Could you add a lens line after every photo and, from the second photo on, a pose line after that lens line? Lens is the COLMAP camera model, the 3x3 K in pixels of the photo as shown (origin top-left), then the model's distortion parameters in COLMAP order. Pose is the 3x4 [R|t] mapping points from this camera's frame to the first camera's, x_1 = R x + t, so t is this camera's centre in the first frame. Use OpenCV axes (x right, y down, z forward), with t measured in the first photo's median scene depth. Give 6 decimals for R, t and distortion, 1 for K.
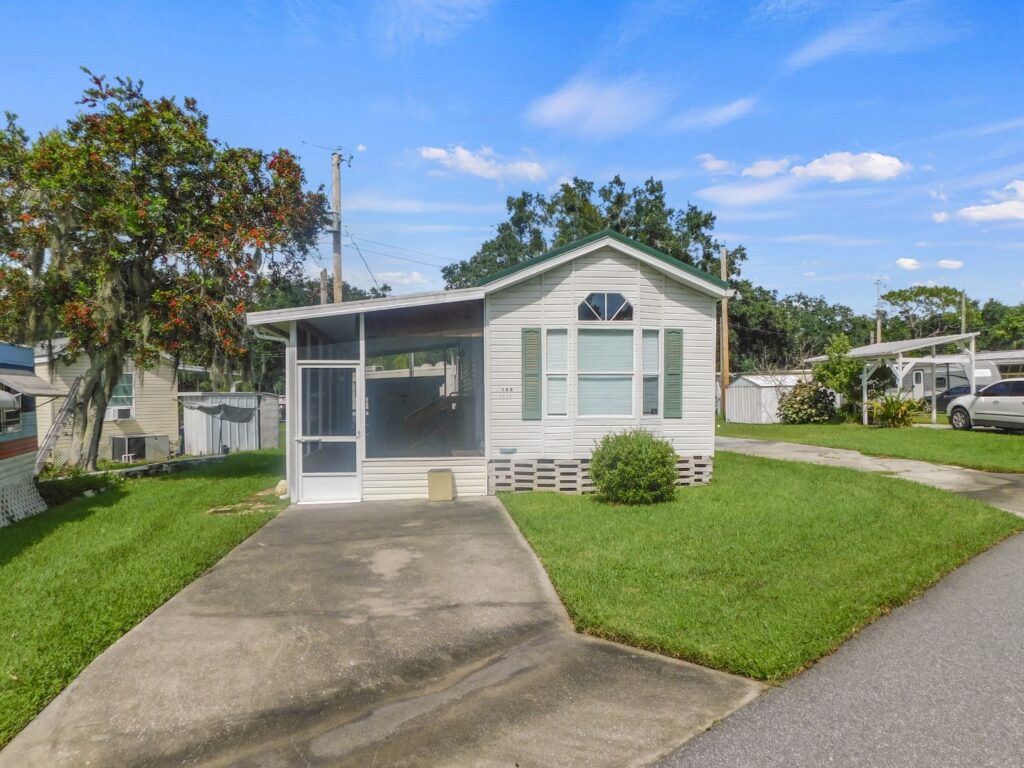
lens RADIAL K [[692.9, 0, 510.5], [0, 692.9, 405.4], [0, 0, 1]] dist [-0.071456, 0.060969]
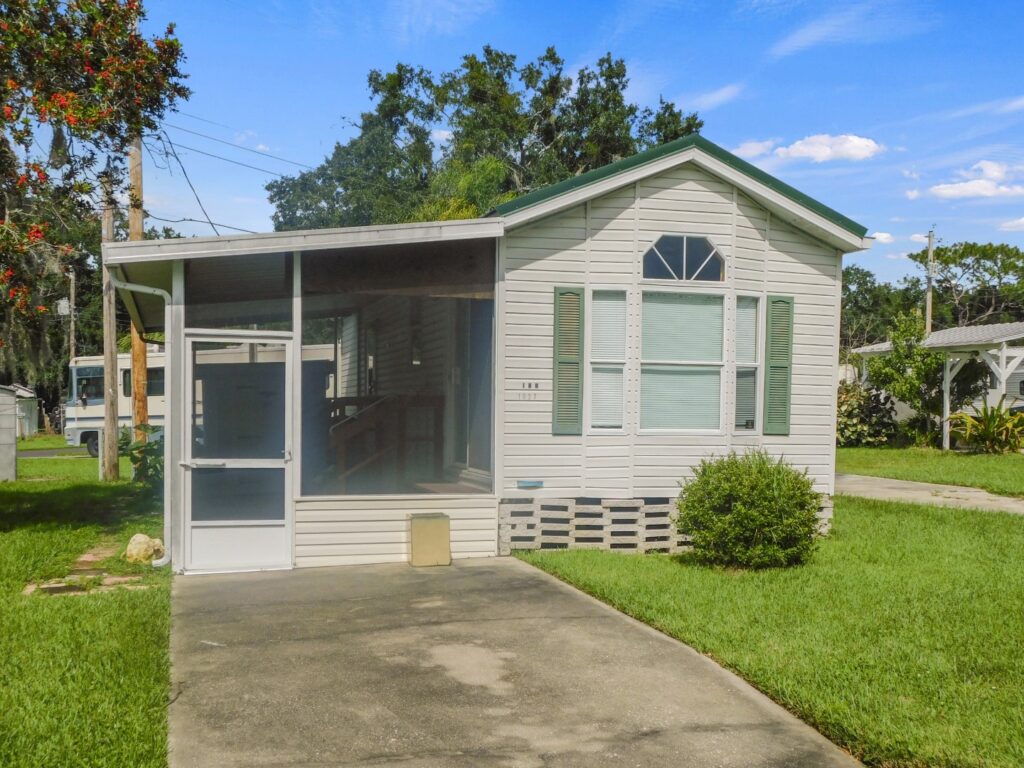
lens RADIAL K [[1111.2, 0, 511.9], [0, 1111.2, 429.0], [0, 0, 1]] dist [0.000689, 0.026732]
pose [[0.985359, 0.012470, 0.170034, -0.188984], [-0.014689, 0.999822, 0.011801, 0.004433], [-0.169857, -0.014126, 0.985368, 0.021225]]
